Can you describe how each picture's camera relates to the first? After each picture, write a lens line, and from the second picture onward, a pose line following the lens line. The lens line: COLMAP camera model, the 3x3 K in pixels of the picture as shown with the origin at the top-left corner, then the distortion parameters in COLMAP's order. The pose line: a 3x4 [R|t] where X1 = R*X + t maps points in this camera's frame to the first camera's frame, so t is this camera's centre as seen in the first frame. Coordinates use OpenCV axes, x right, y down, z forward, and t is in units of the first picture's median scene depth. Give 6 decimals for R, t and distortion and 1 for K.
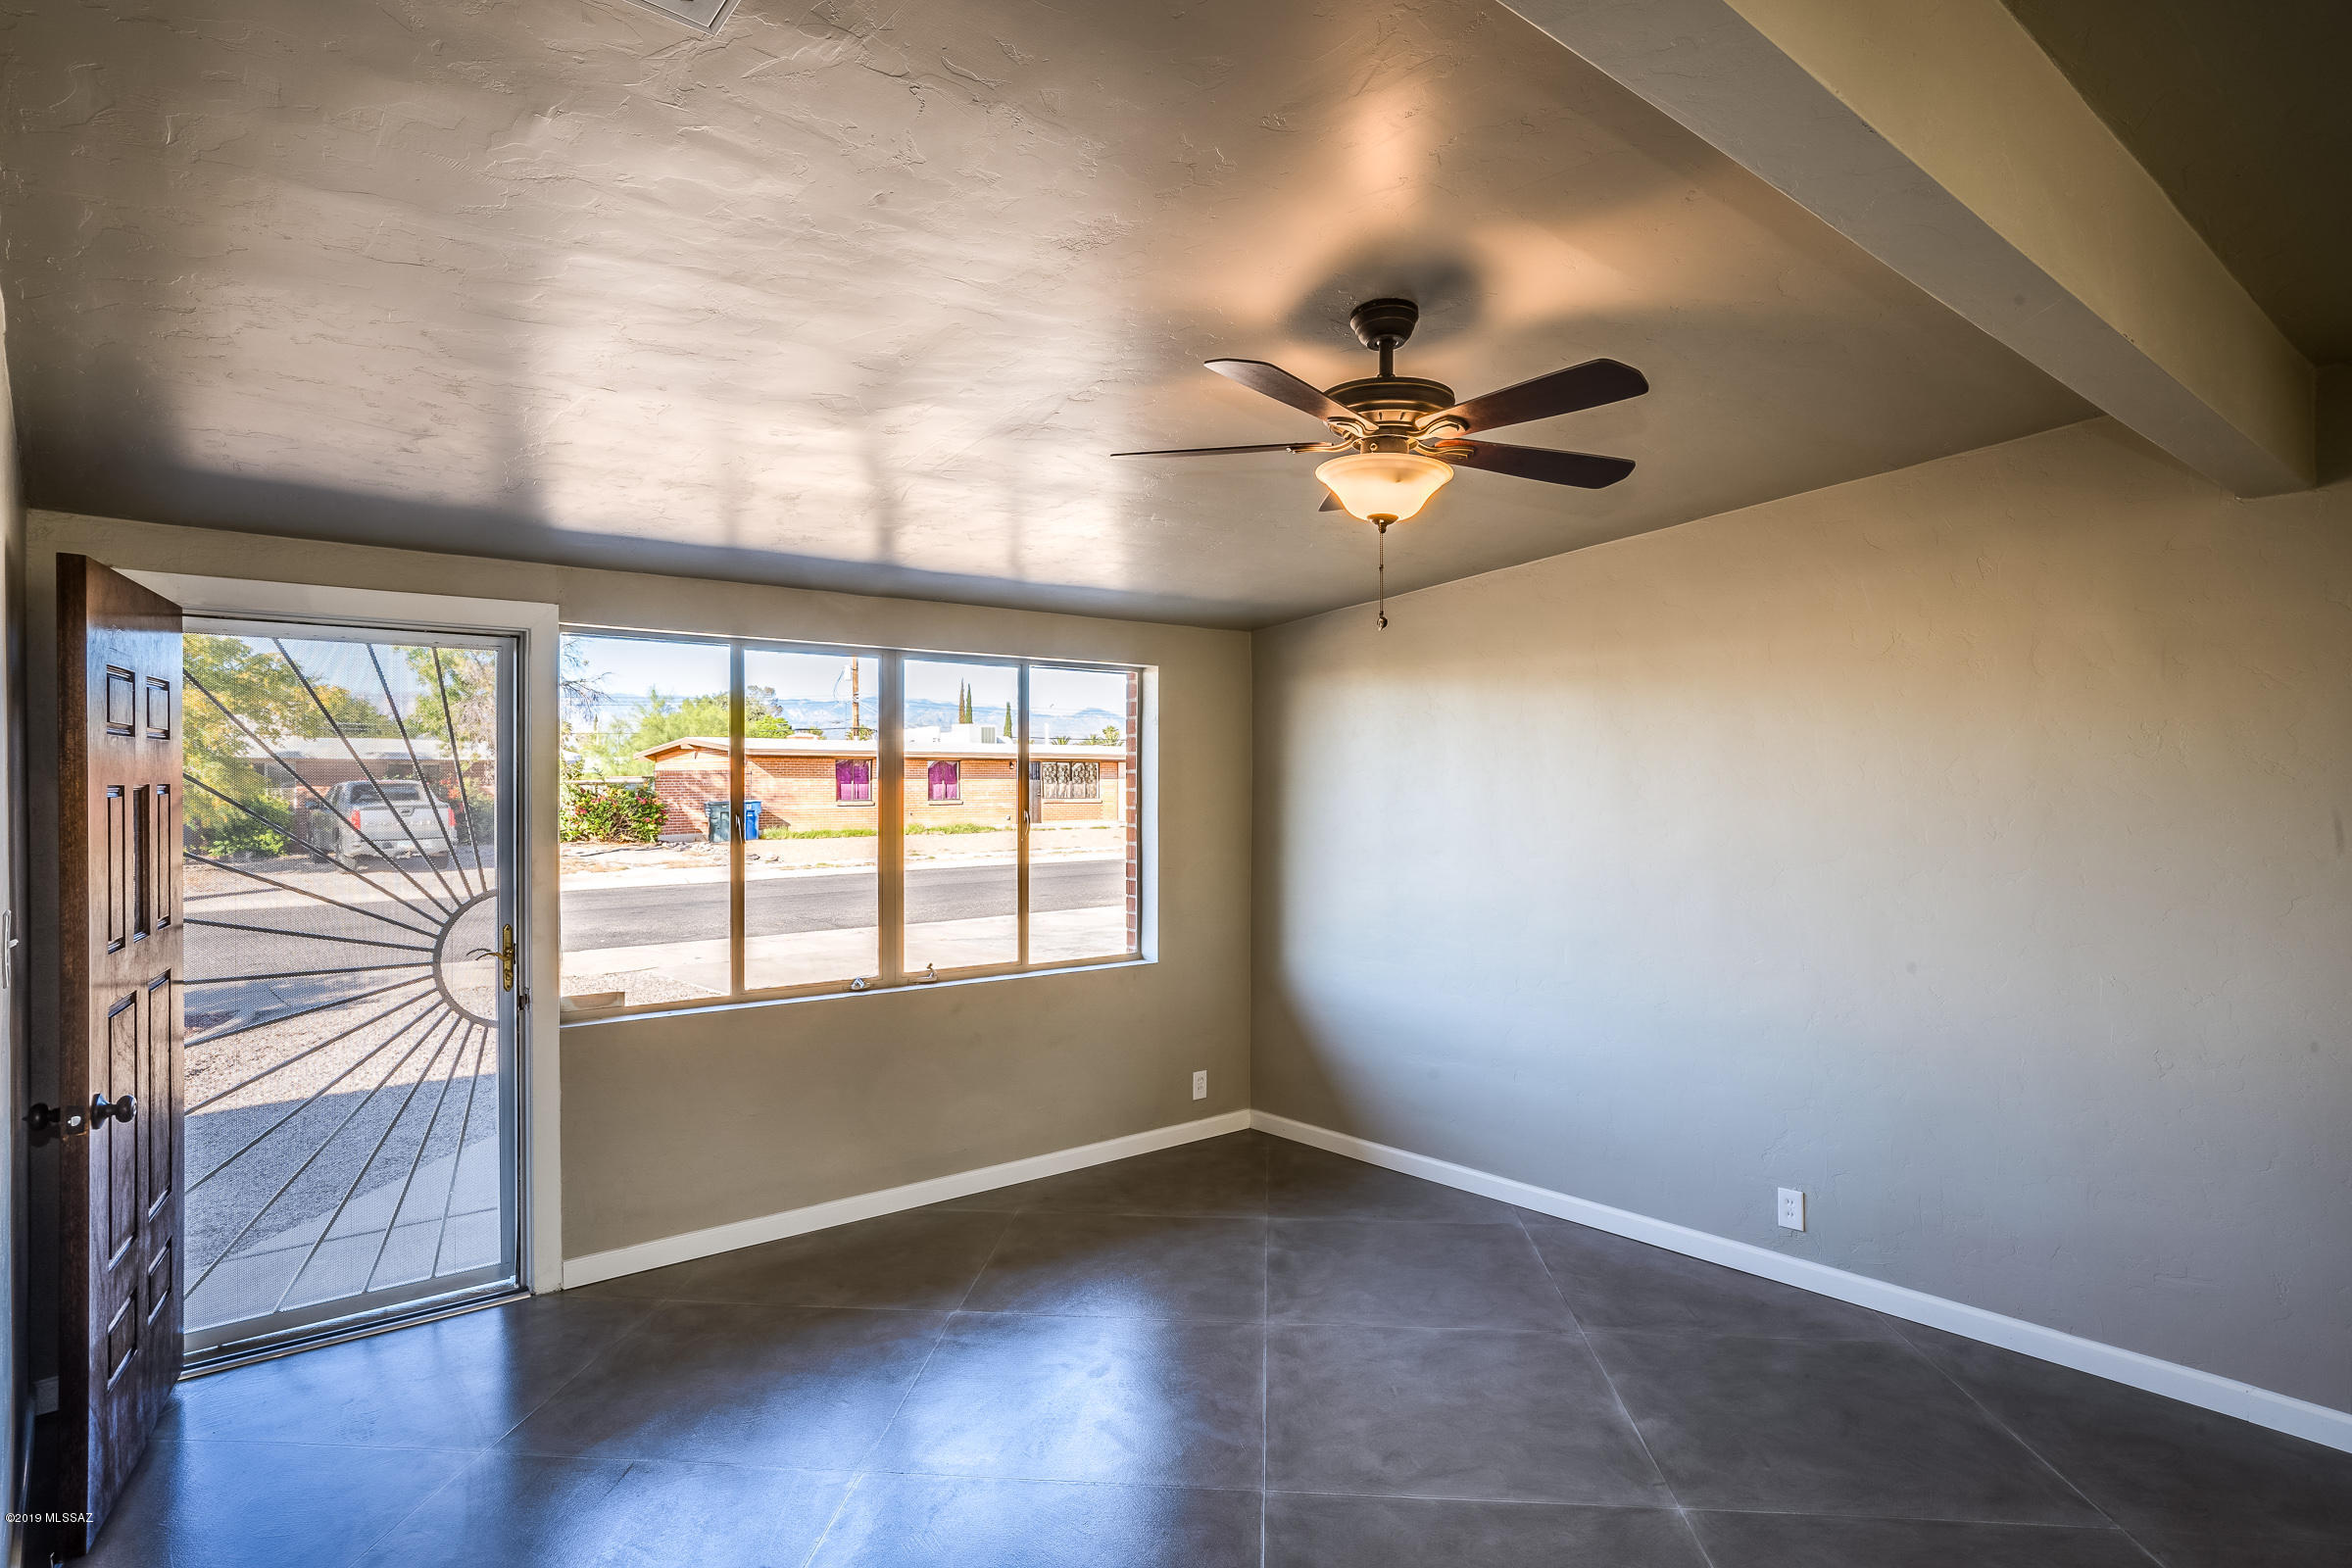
lens RADIAL K [[1275.9, 0, 1176.0], [0, 1275.9, 784.0], [0, 0, 1]] dist [-0.071267, 0.045201]
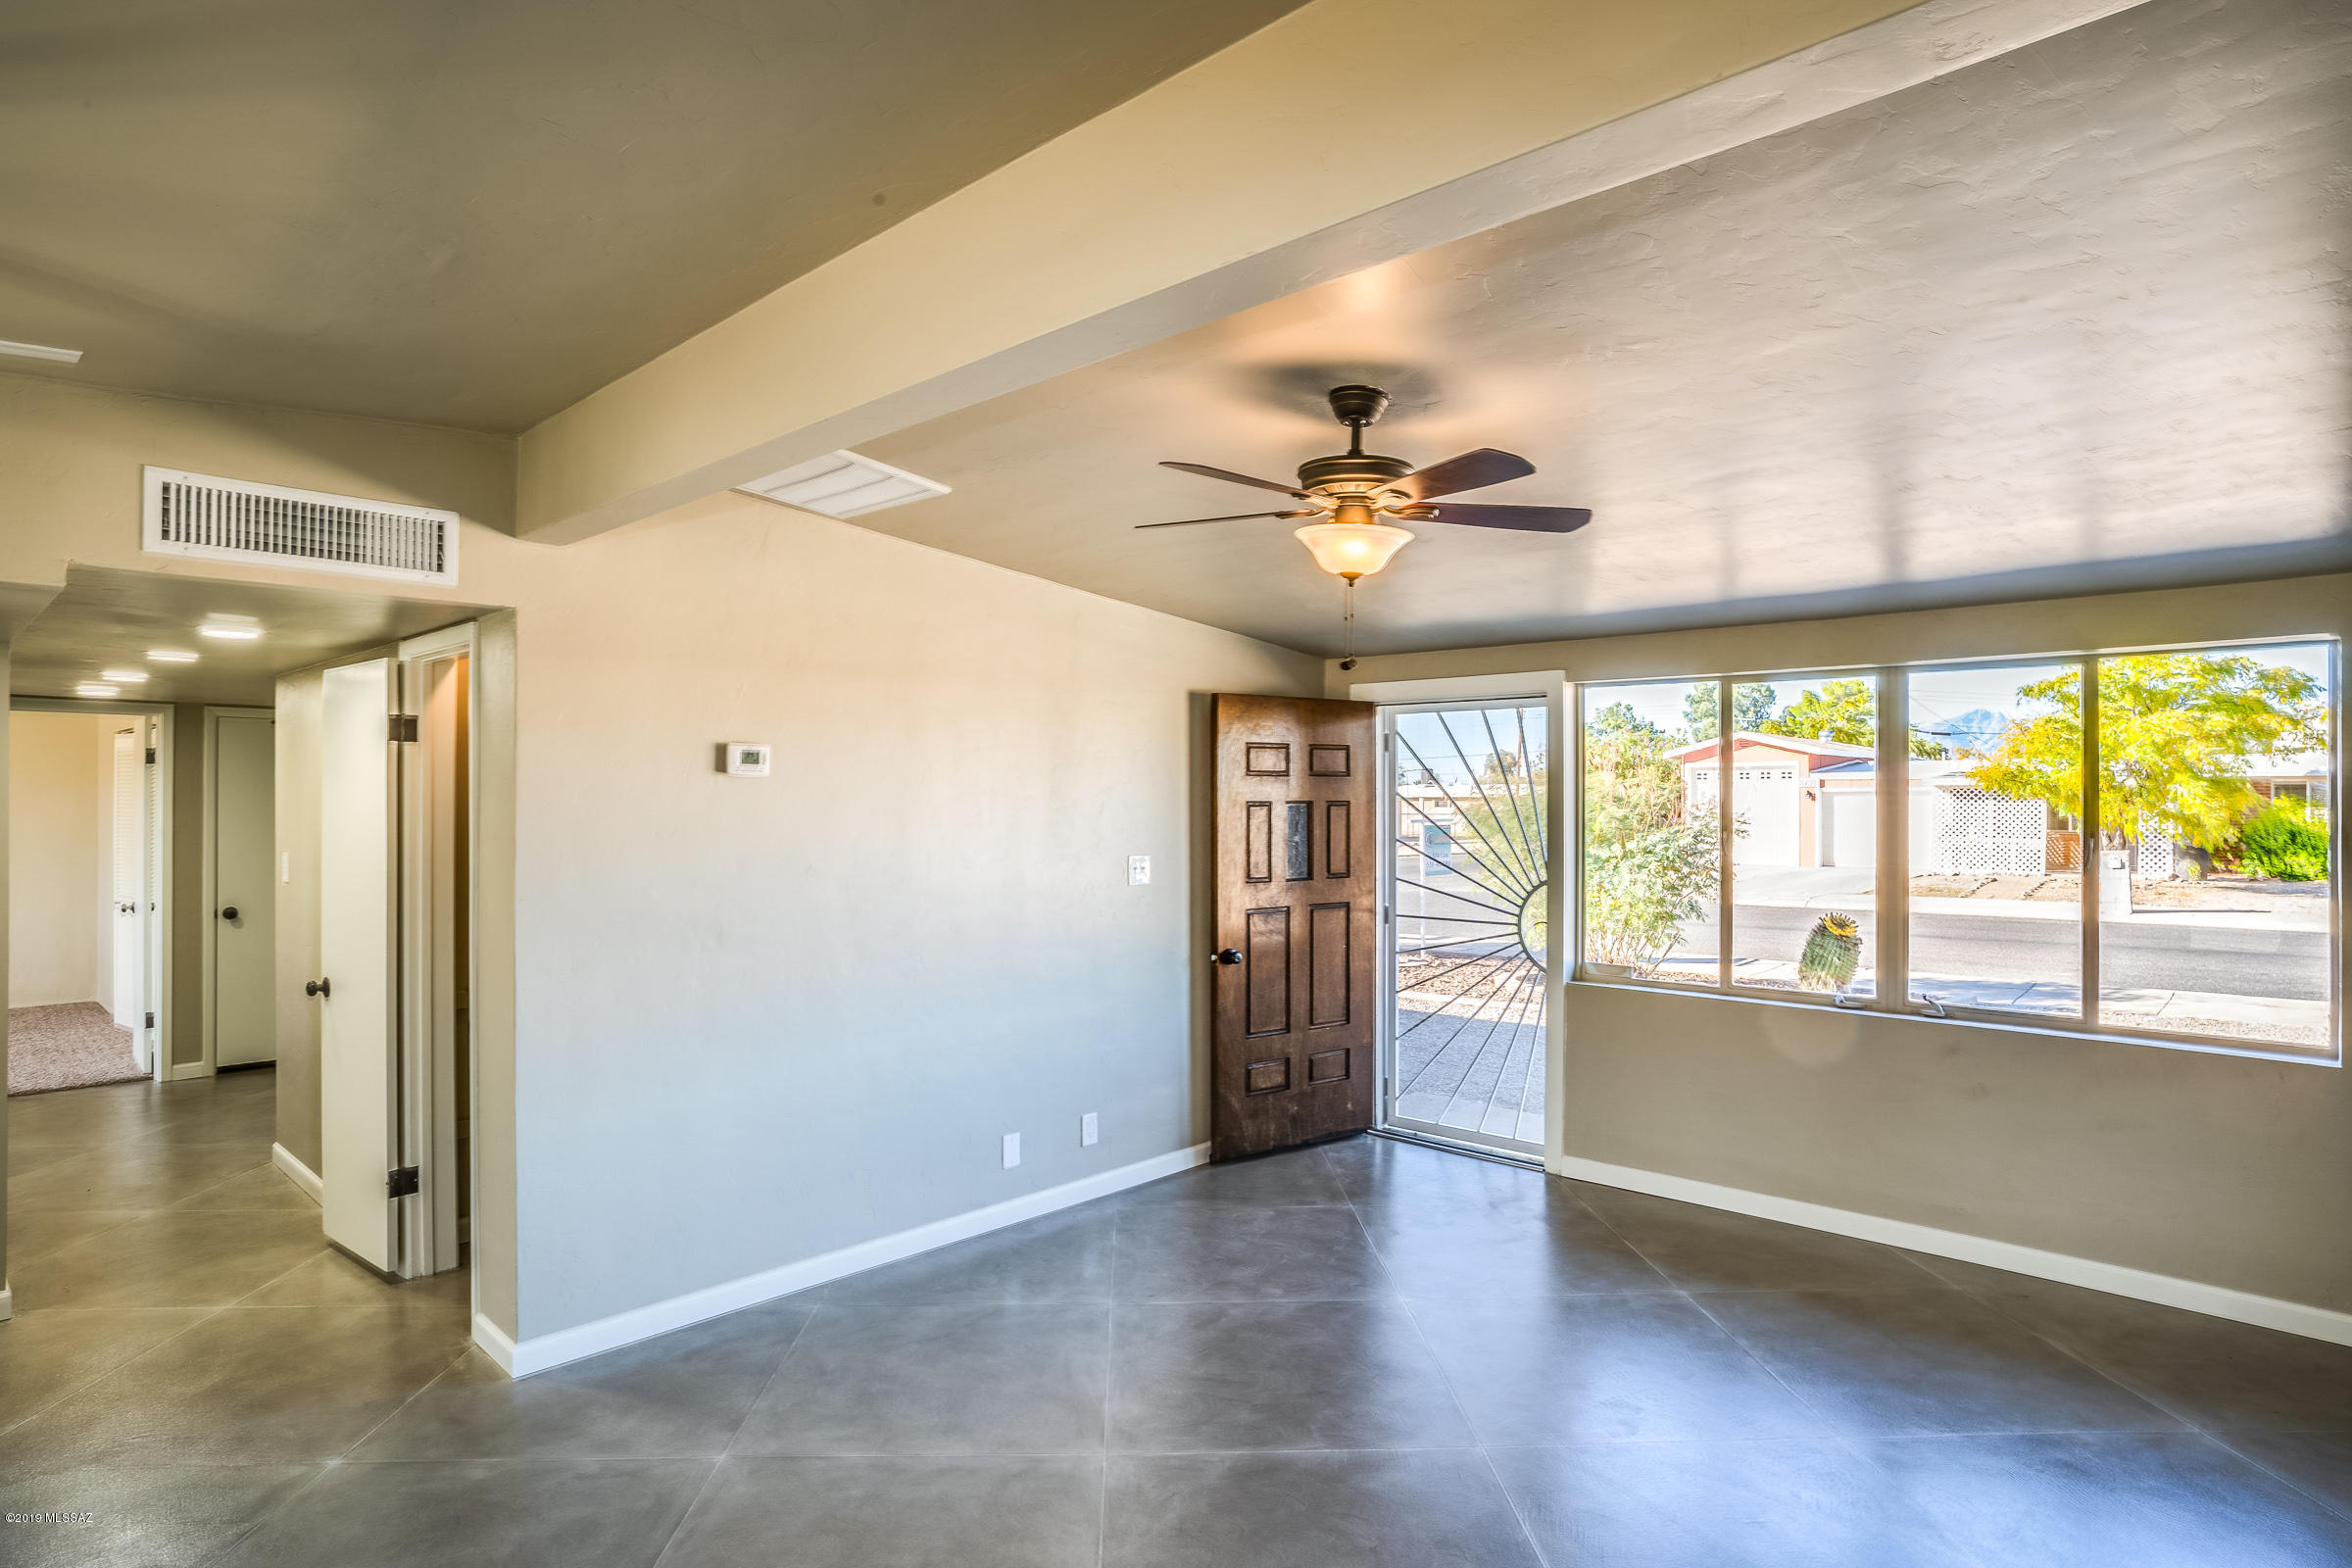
lens RADIAL K [[1275.9, 0, 1176.0], [0, 1275.9, 784.0], [0, 0, 1]] dist [-0.071267, 0.045201]
pose [[0.104034, -0.011630, -0.994506, 0.789815], [-0.004441, 0.999916, -0.012158, -0.000826], [0.994564, 0.005681, 0.103974, 0.420940]]
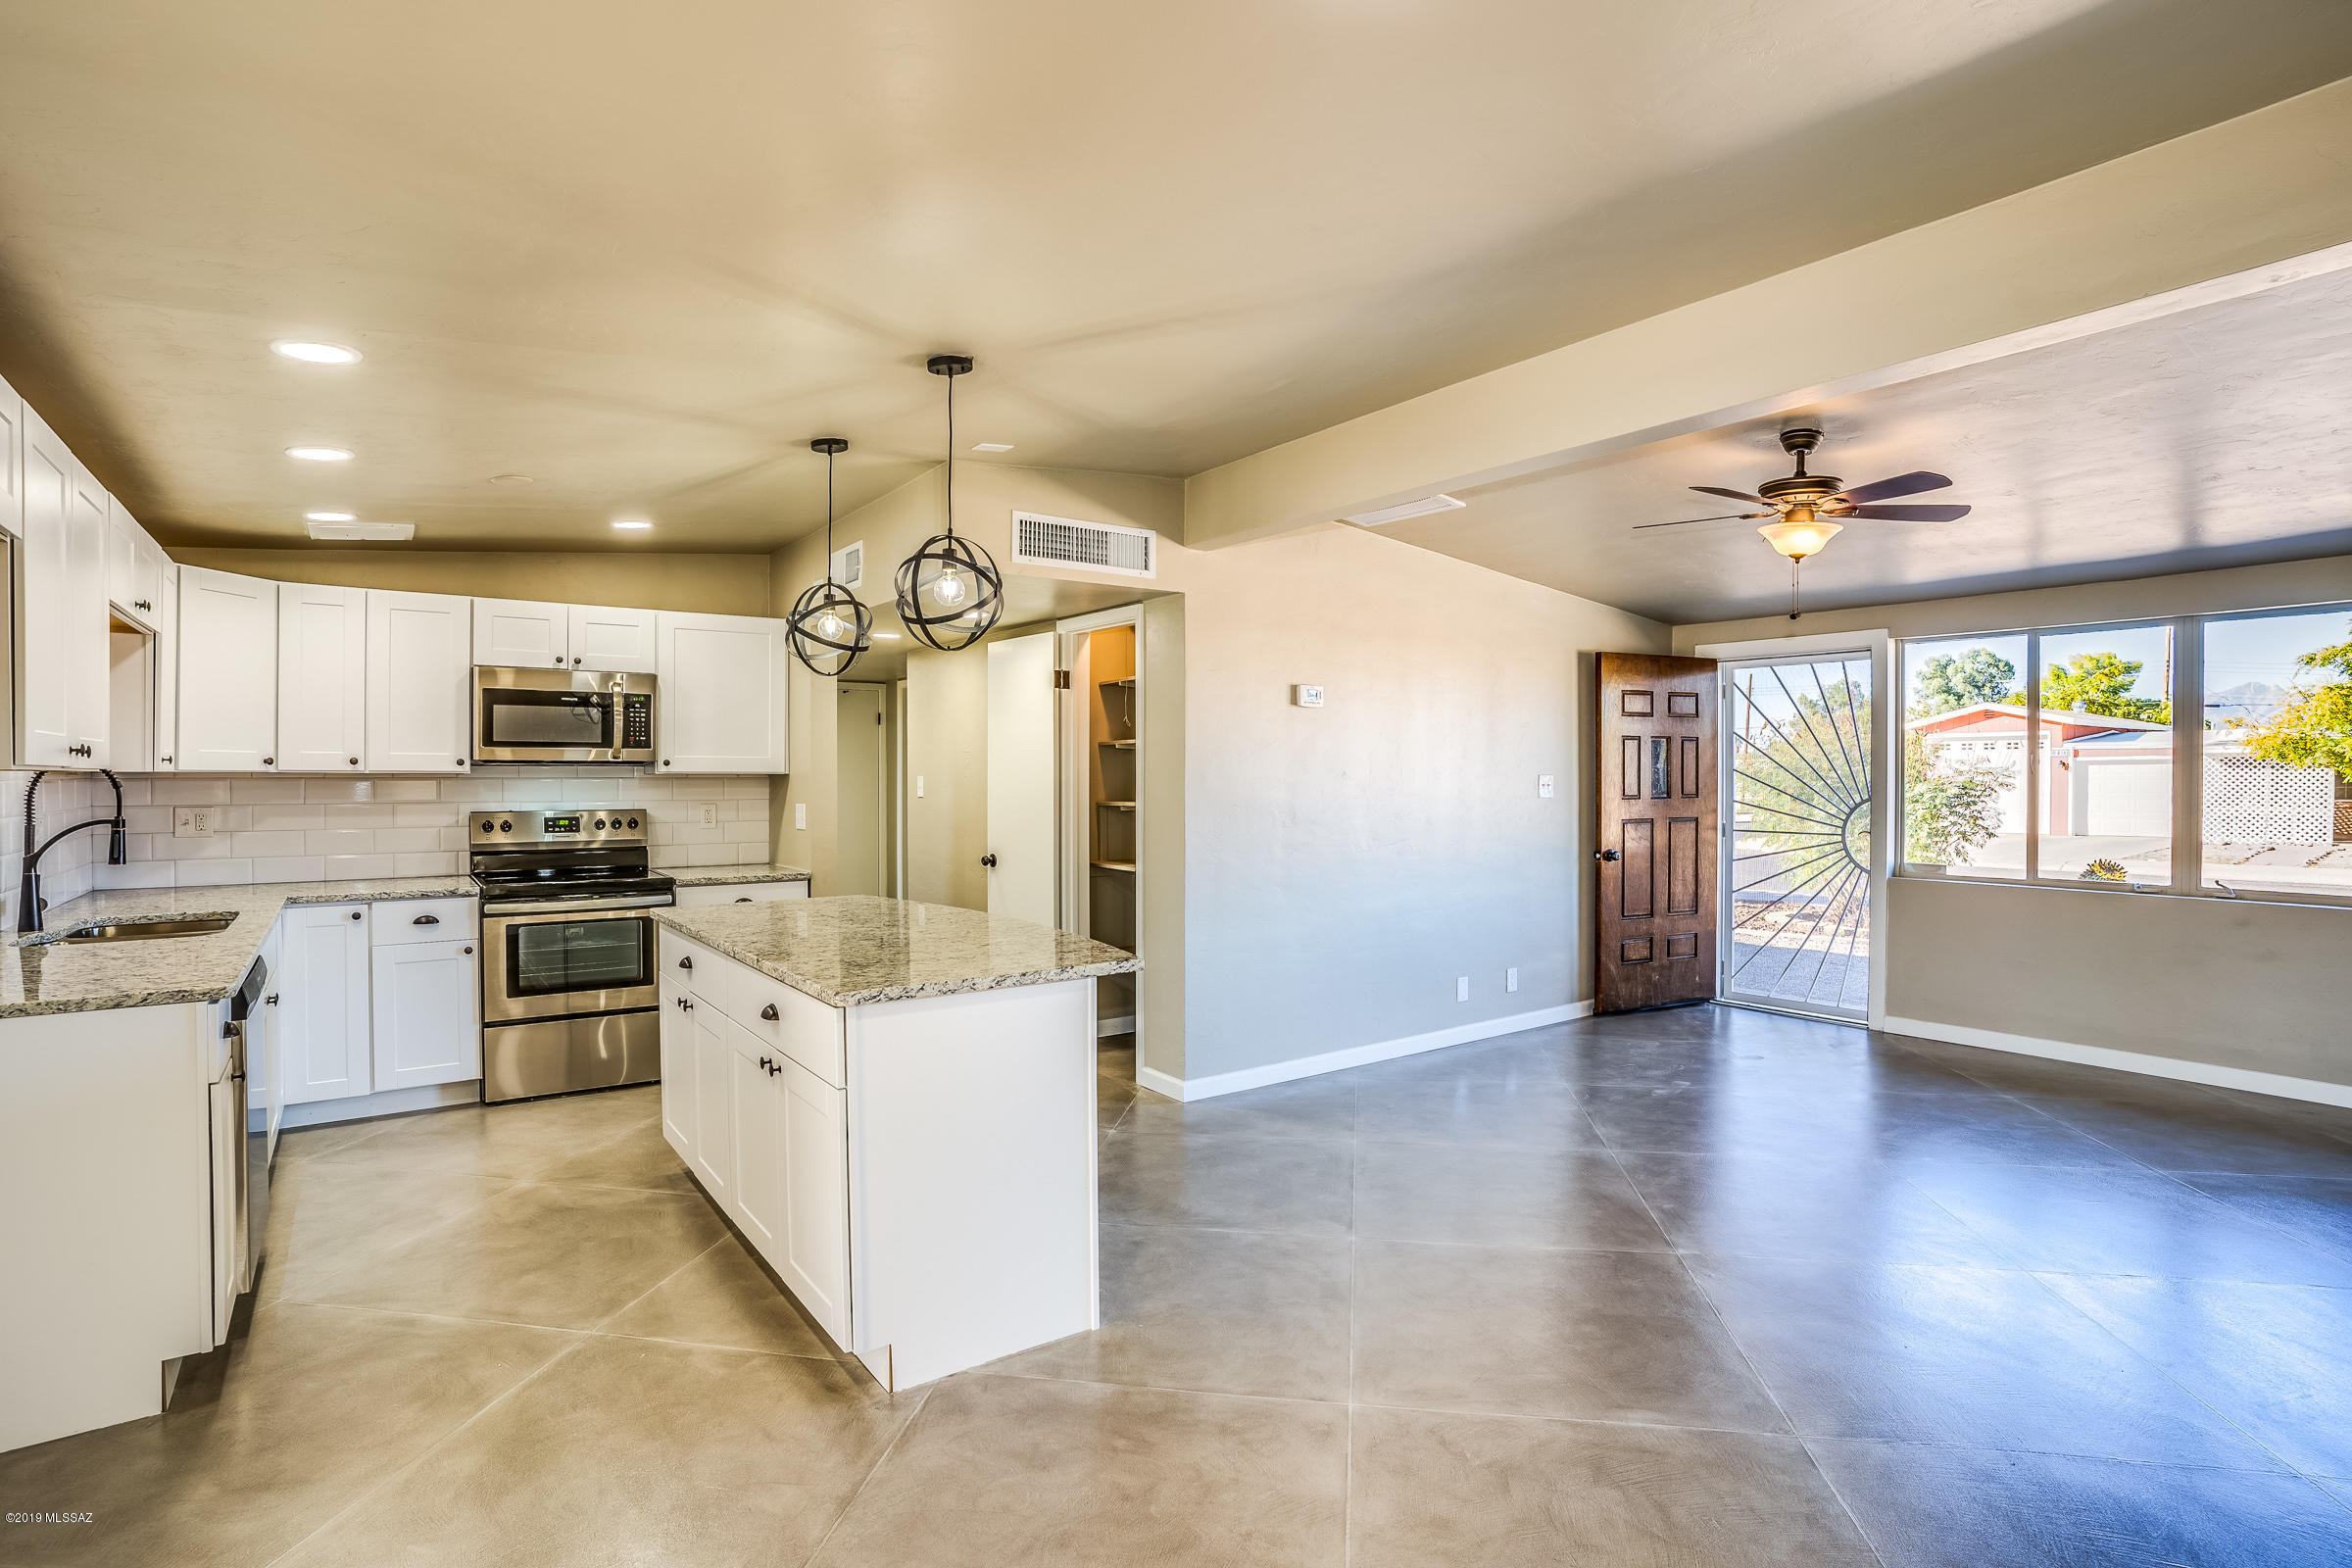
lens RADIAL K [[1182.0, 0, 1176.0], [0, 1182.0, 784.0], [0, 0, 1]] dist [-0.072952, 0.034745]
pose [[-0.079512, 0.005466, -0.996819, 1.094485], [-0.002626, 0.999980, 0.005692, 0.058741], [0.996830, 0.003070, -0.079496, 0.156577]]
